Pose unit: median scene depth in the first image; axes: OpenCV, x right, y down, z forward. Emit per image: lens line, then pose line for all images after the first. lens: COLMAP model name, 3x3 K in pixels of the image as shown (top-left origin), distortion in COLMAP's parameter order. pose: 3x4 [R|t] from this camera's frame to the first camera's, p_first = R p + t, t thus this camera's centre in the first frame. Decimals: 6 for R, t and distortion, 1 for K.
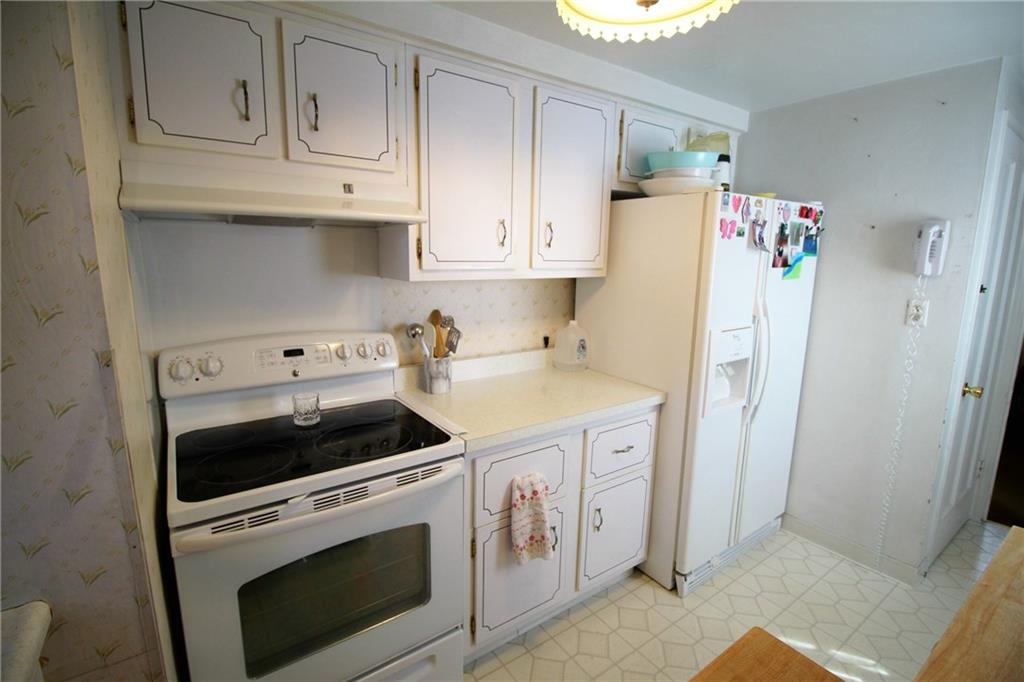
lens RADIAL K [[477.6, 0, 510.5], [0, 477.6, 333.0], [0, 0, 1]] dist [0.001907, -0.011035]
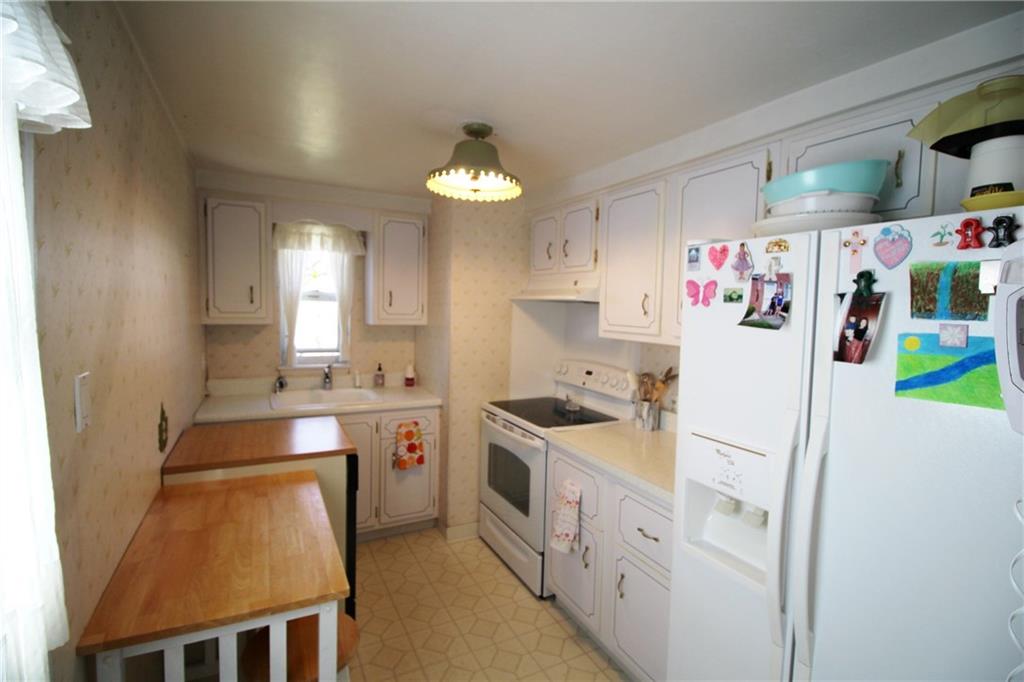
lens RADIAL K [[477.6, 0, 510.5], [0, 477.6, 333.0], [0, 0, 1]] dist [0.001907, -0.011035]
pose [[-0.131081, 0.038603, -0.990620, 1.224429], [-0.199171, 0.977842, 0.064460, -0.147092], [0.971158, 0.205752, -0.120488, 0.817794]]
